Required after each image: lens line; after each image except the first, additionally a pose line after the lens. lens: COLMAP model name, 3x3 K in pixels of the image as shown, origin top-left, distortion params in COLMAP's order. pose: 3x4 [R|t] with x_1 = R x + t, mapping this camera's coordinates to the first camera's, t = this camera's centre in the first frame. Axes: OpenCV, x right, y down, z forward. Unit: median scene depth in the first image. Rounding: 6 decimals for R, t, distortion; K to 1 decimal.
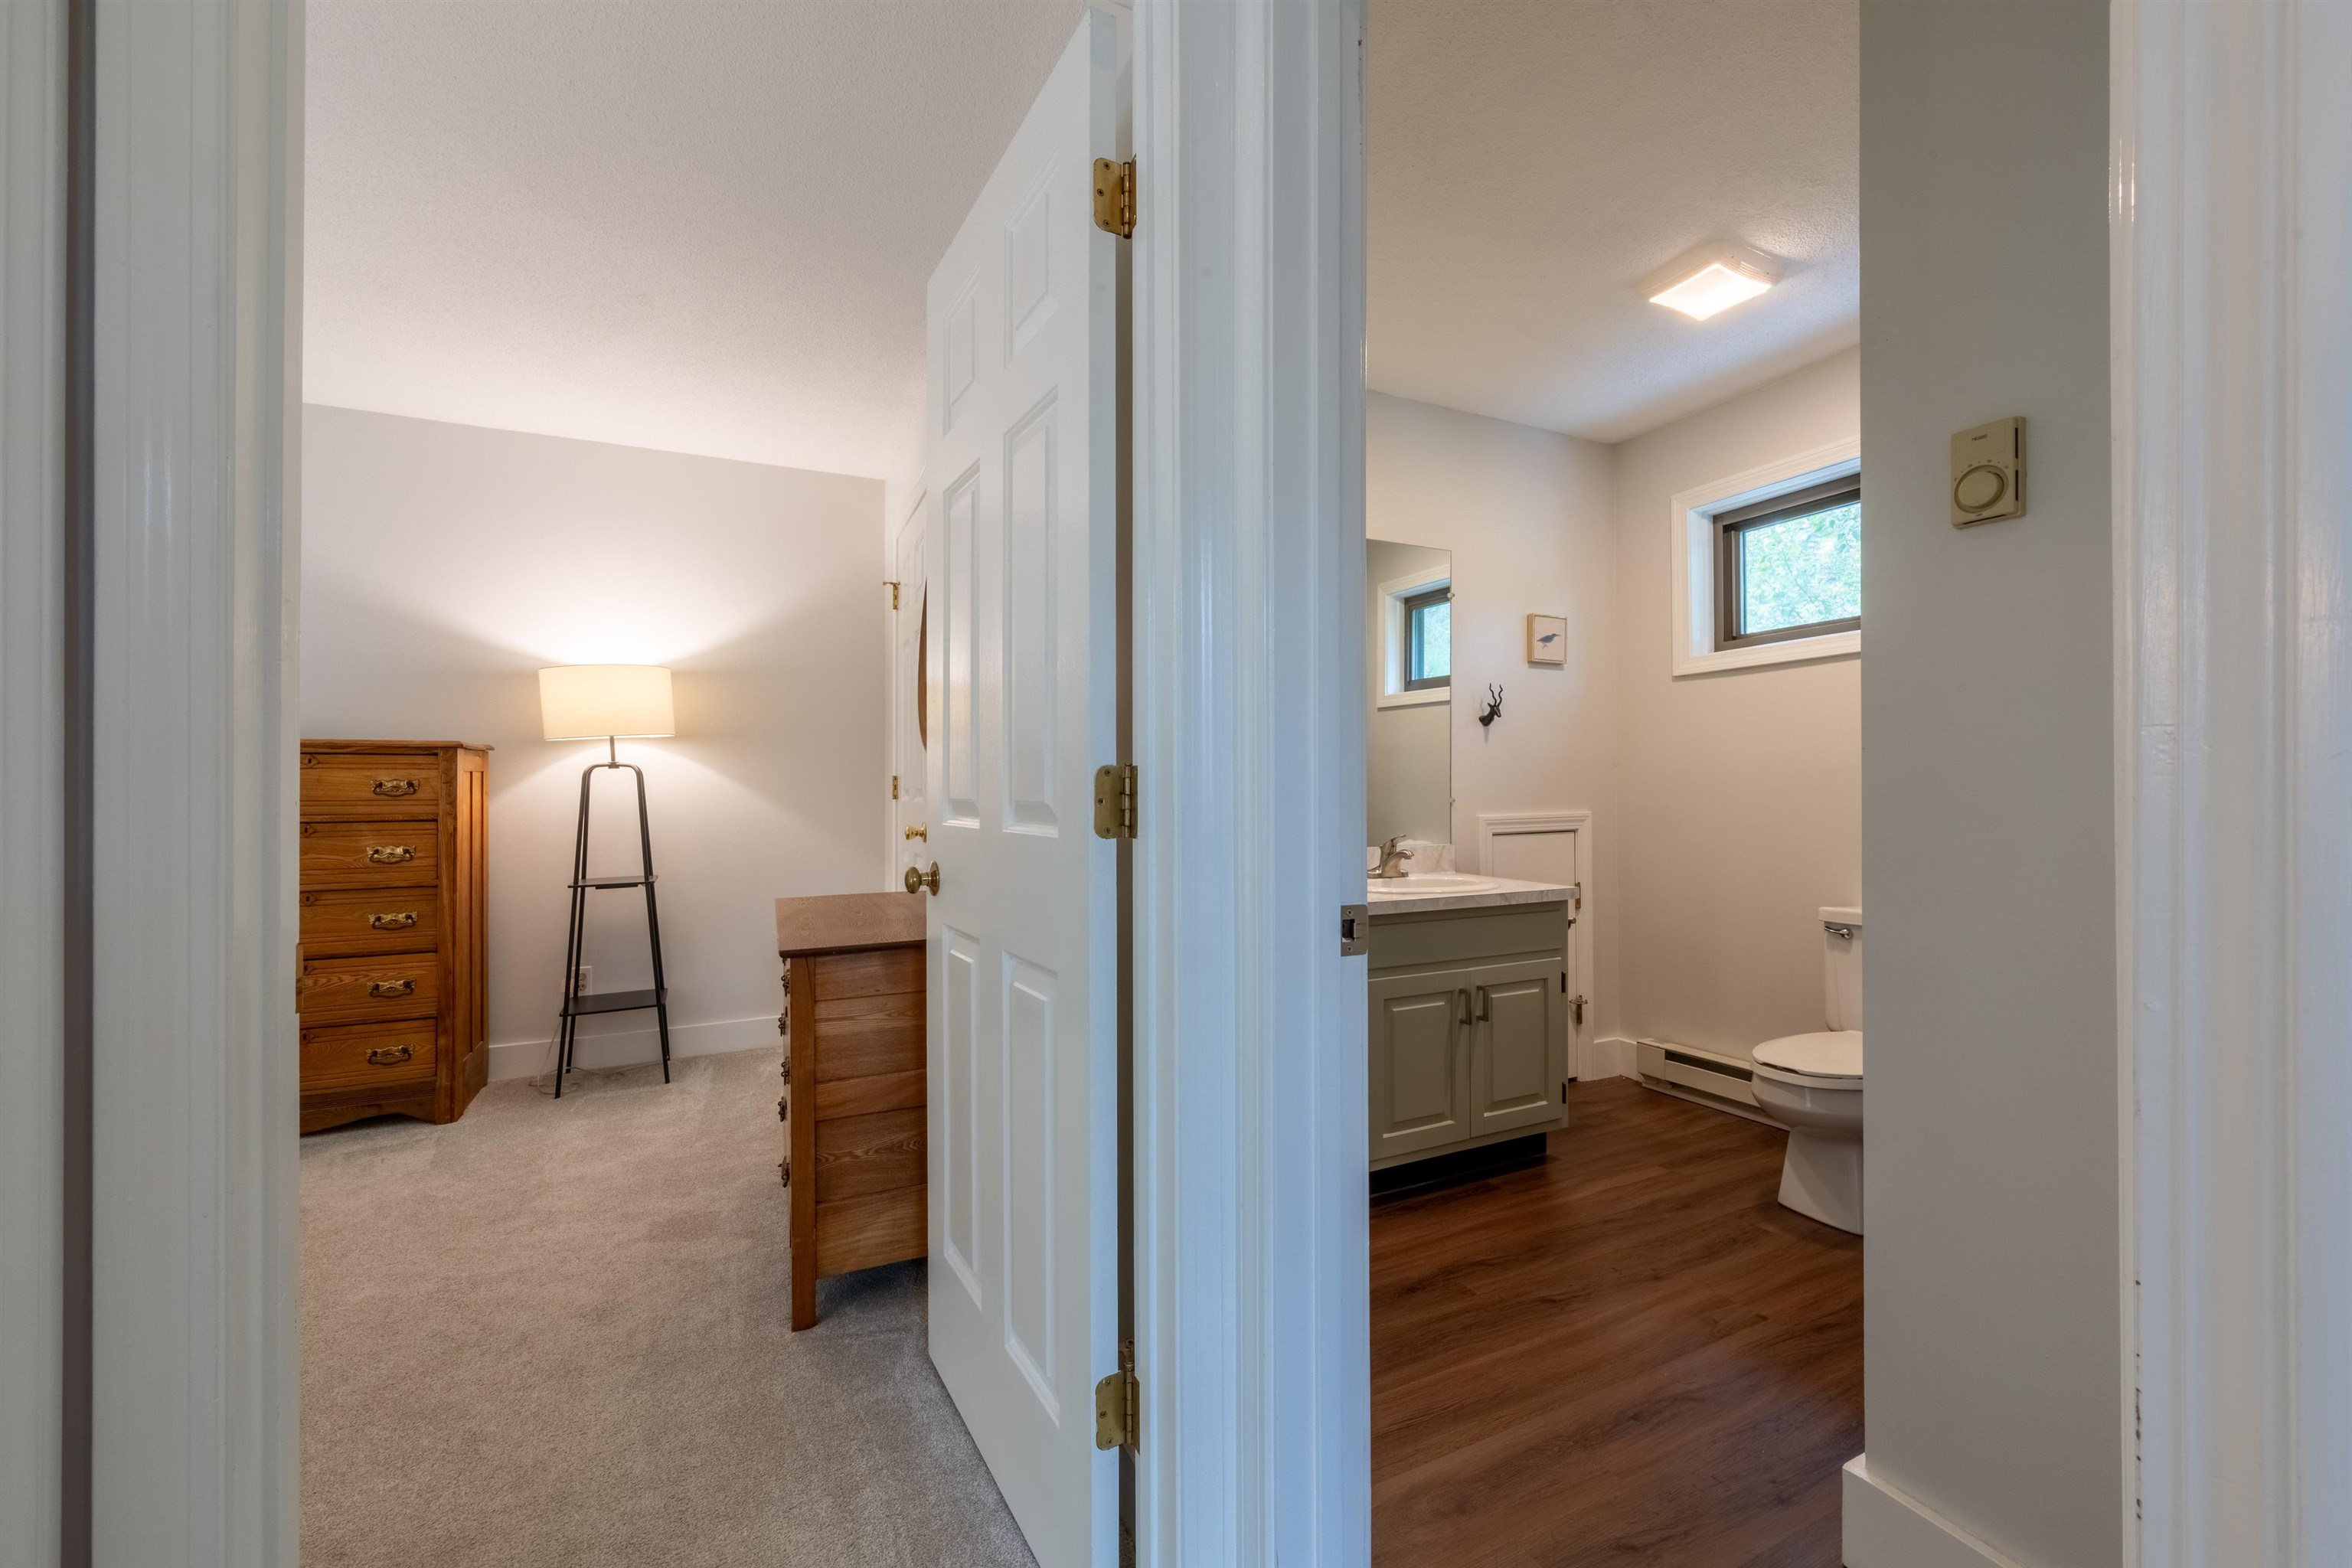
lens RADIAL K [[955.4, 0, 1178.3], [0, 955.4, 777.0], [0, 0, 1]] dist [0.001322, -0.000592]
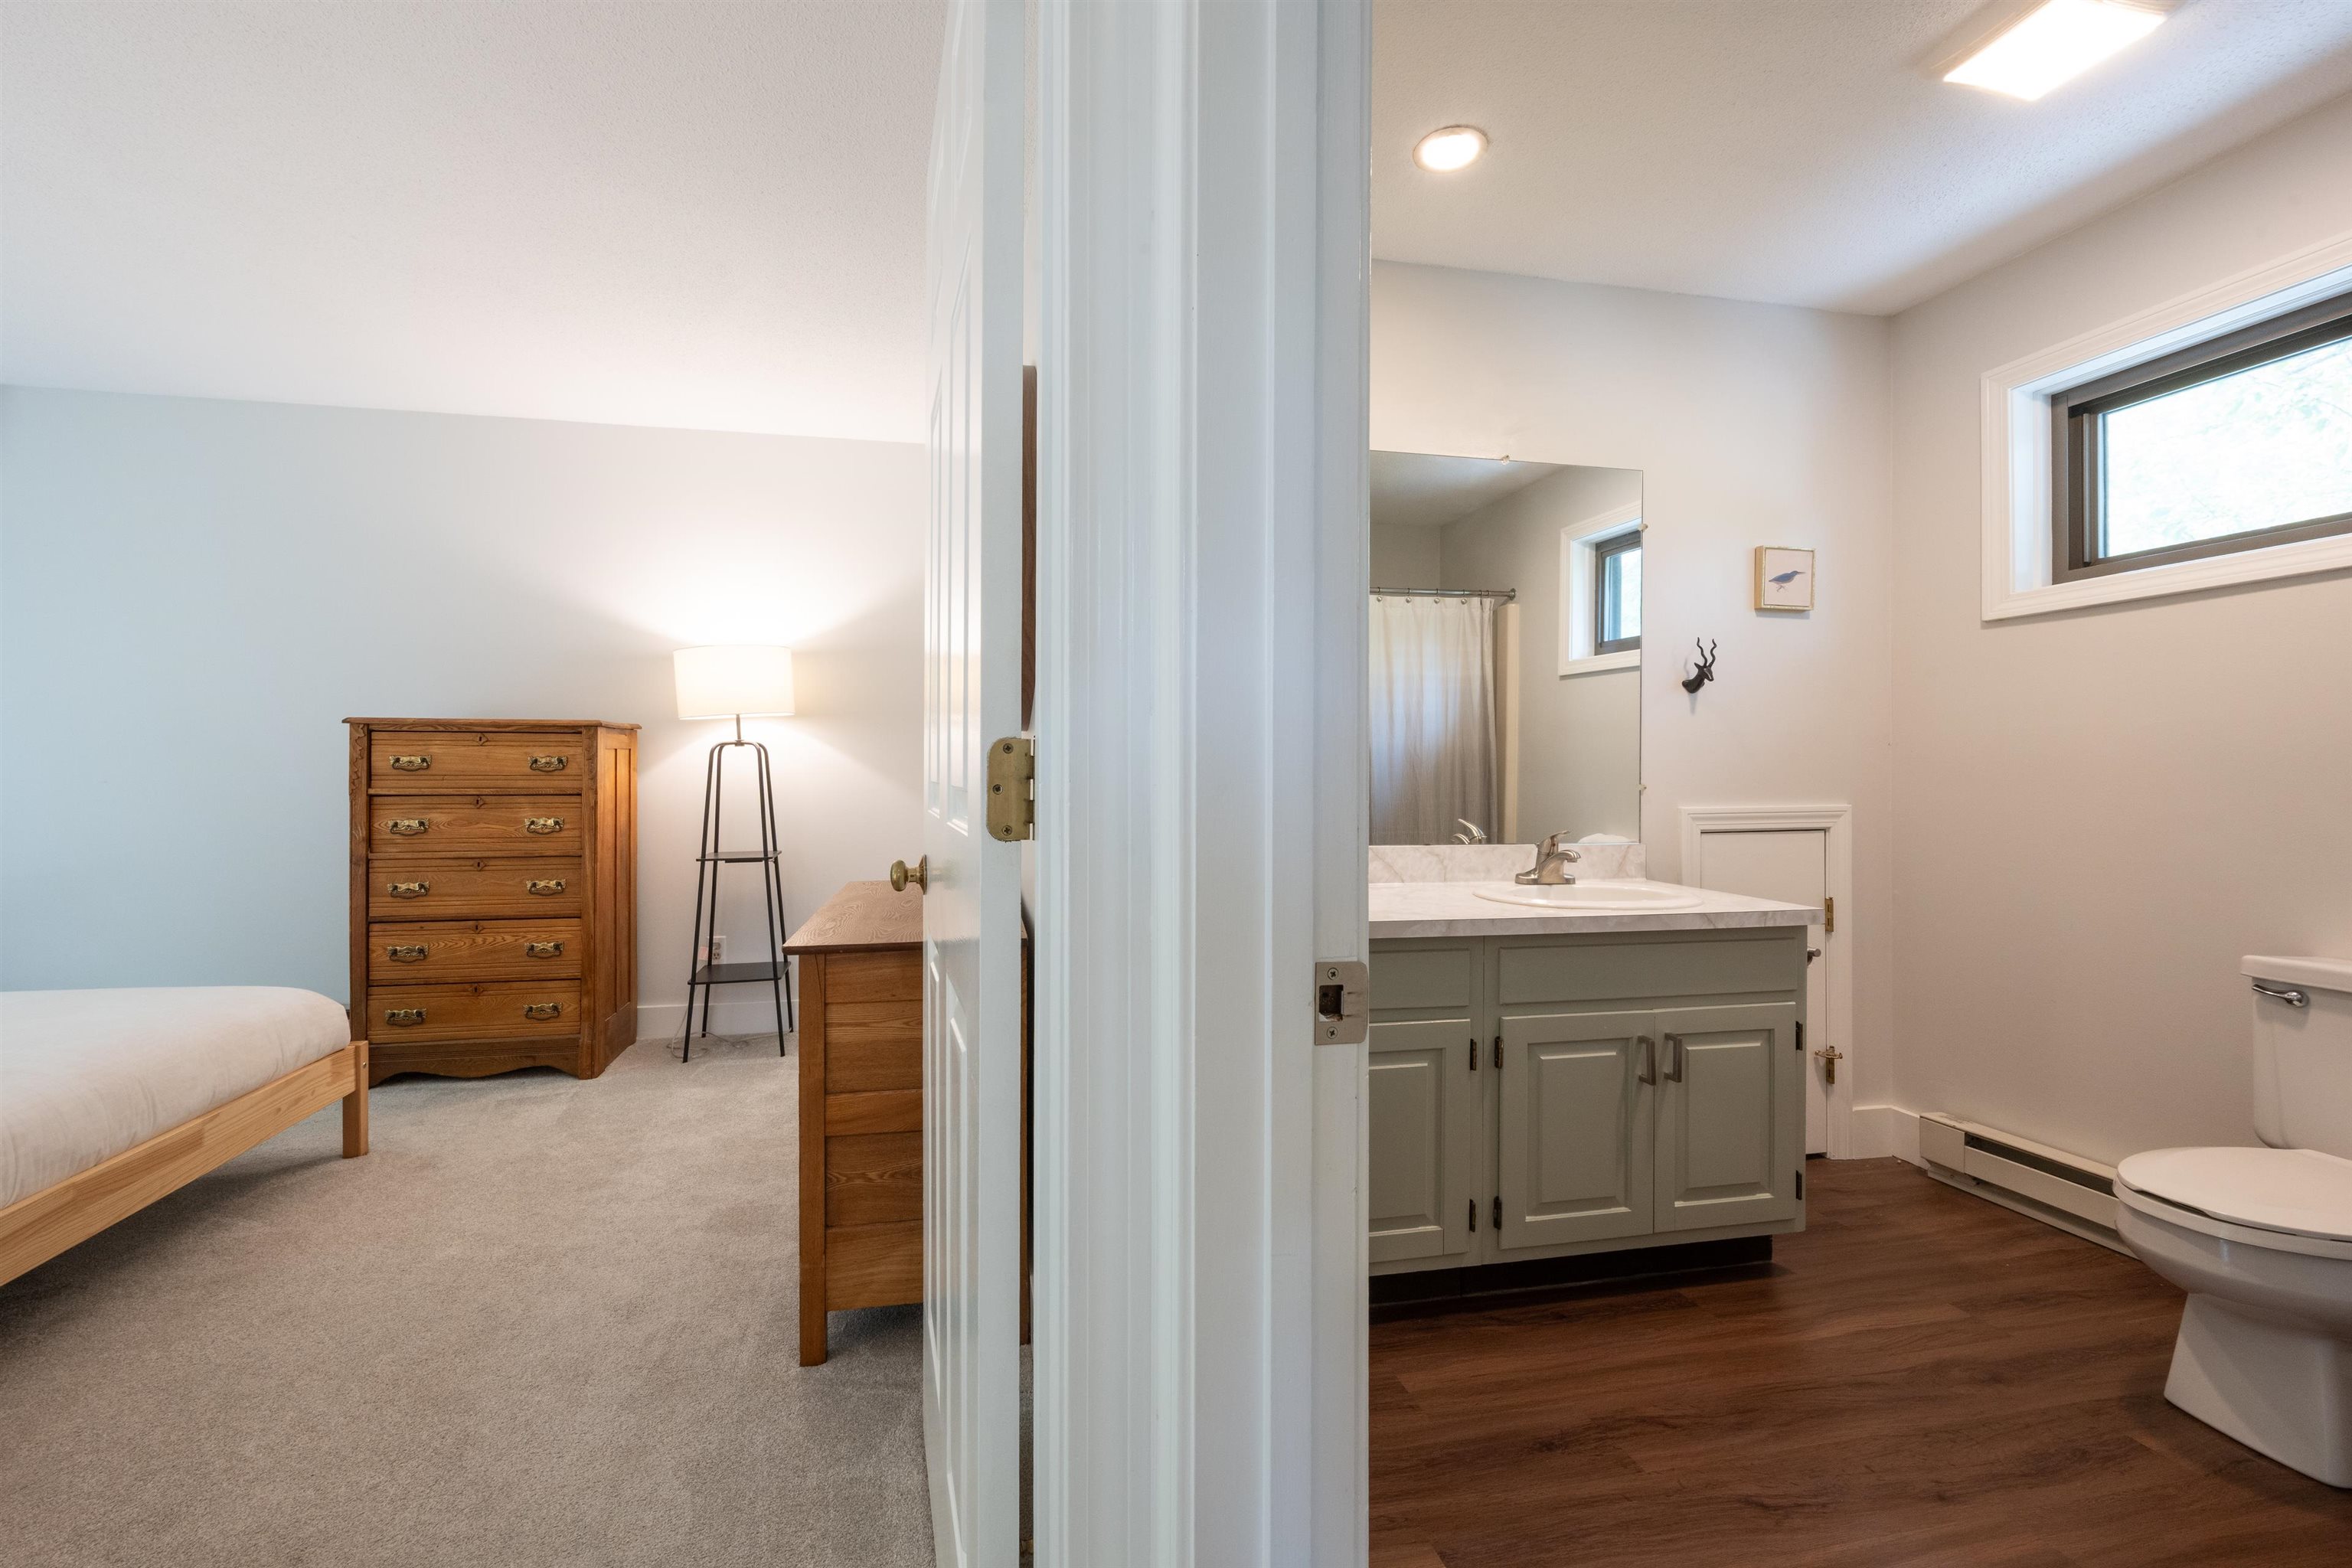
lens RADIAL K [[947.9, 0, 1110.8], [0, 947.9, 760.0], [0, 0, 1]] dist [-0.001680, 0.000874]
pose [[0.964058, 0.004854, -0.265649, 0.082503], [-0.003985, 0.999985, 0.003813, 0.000554], [0.265664, -0.002618, 0.964062, 0.150695]]
